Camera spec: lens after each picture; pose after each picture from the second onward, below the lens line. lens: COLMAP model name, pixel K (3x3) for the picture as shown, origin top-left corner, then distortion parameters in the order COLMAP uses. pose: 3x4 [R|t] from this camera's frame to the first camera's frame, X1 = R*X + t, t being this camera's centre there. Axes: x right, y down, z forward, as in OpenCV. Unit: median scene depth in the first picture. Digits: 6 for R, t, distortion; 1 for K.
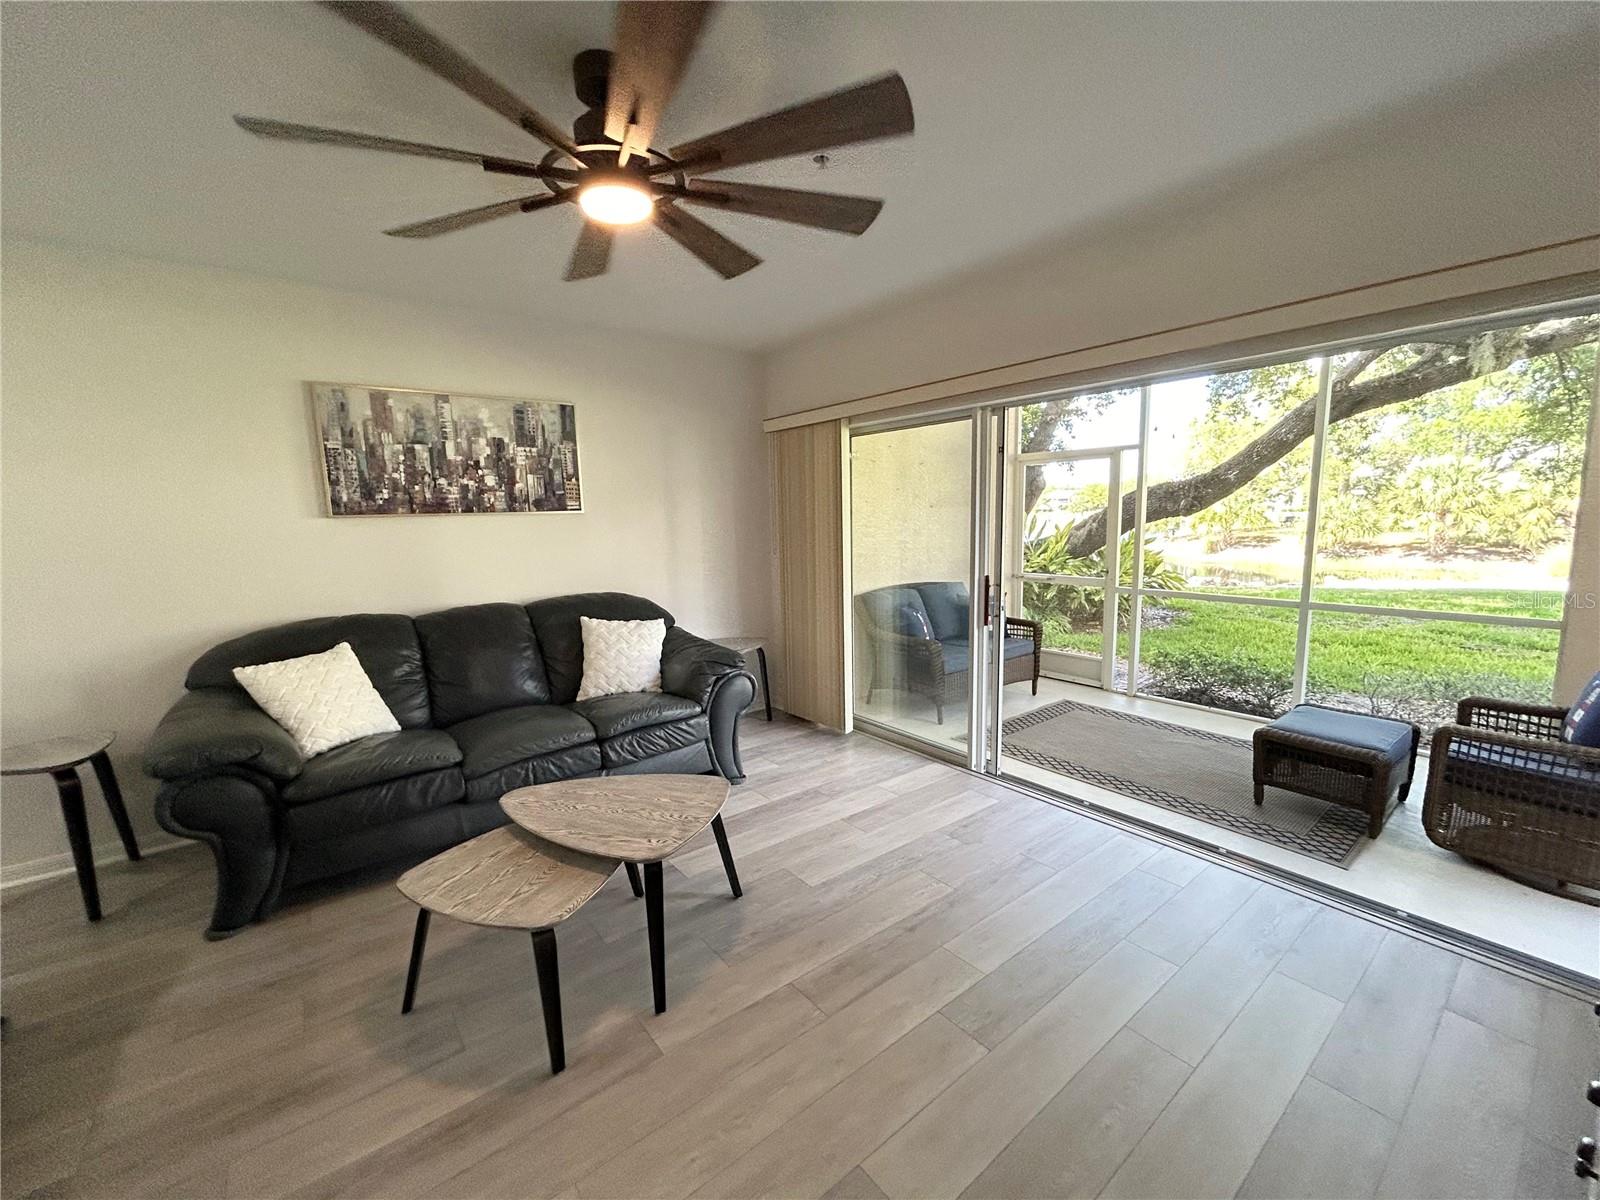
lens RADIAL K [[645.9, 0, 798.3], [0, 645.9, 598.5], [0, 0, 1]] dist [0.000178, 0.000362]
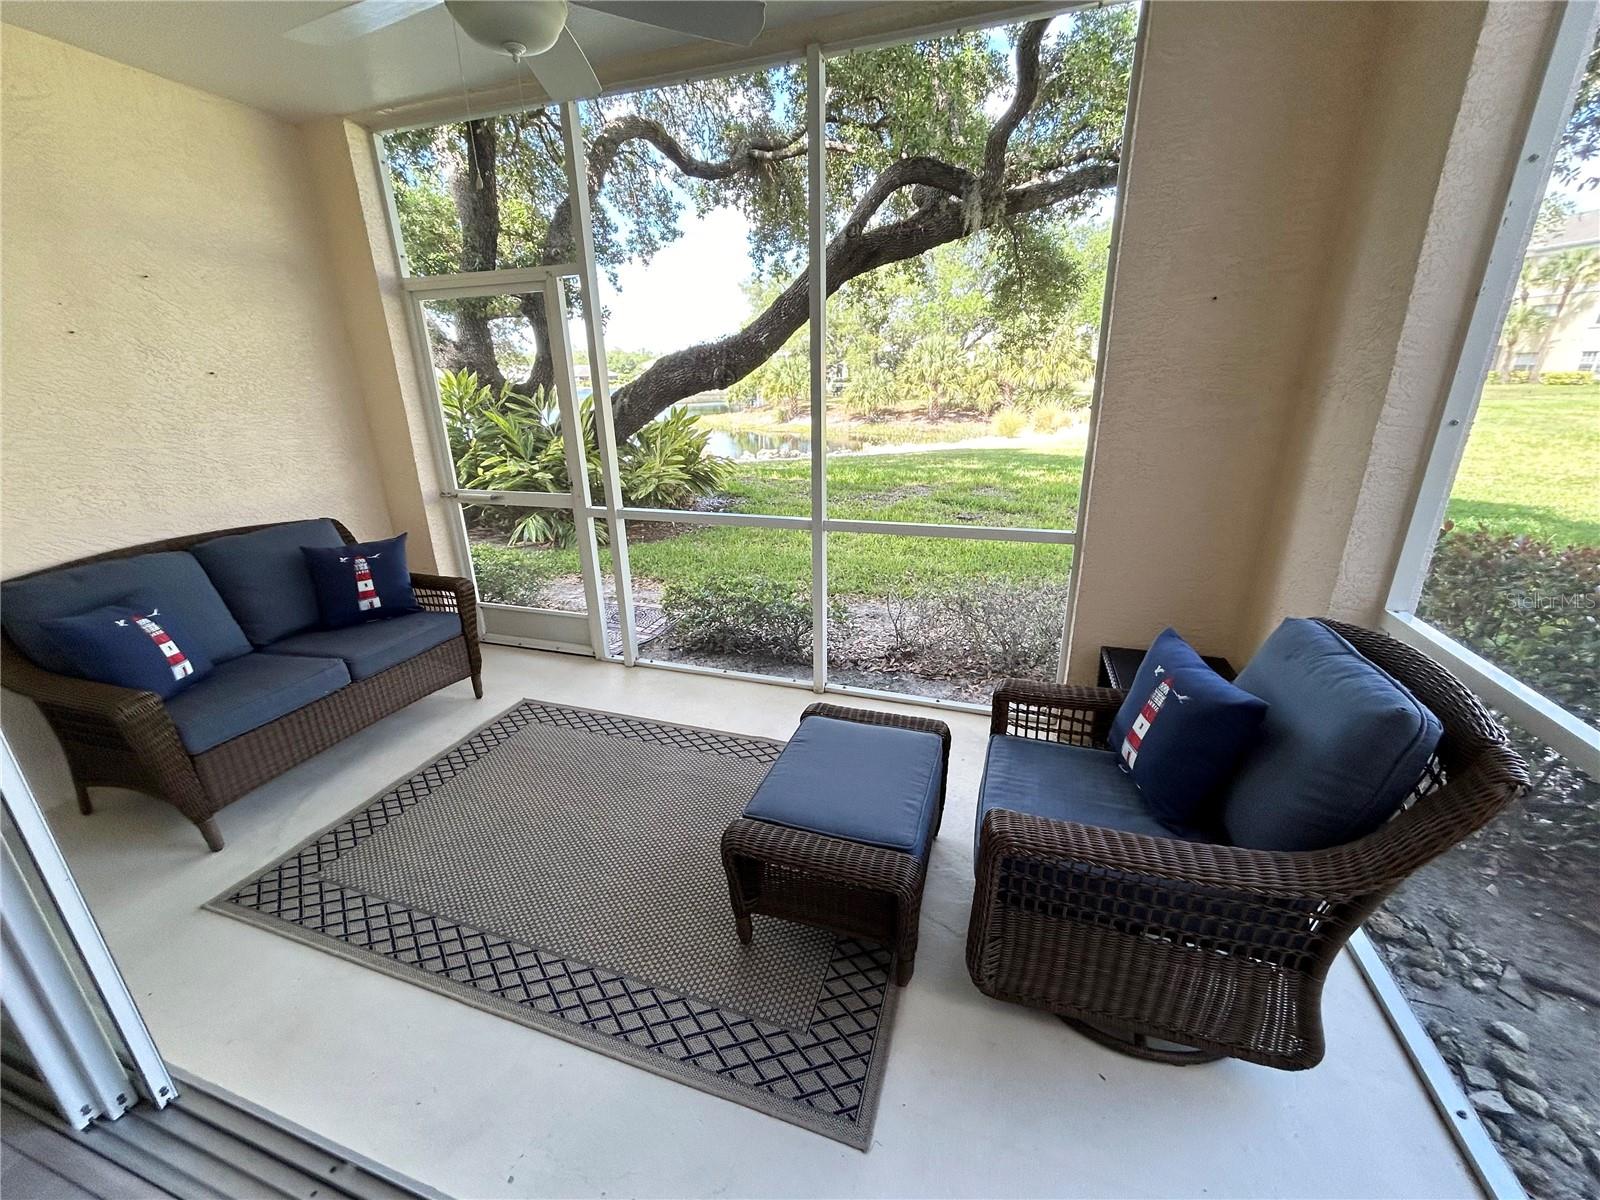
lens RADIAL K [[645.9, 0, 800.9], [0, 645.9, 601.6], [0, 0, 1]] dist [0.000178, 0.000362]
pose [[0.832774, -0.177649, 0.524336, 0.328373], [0.073184, 0.974130, 0.213808, -0.050097], [-0.548755, -0.139681, 0.824231, 0.357883]]
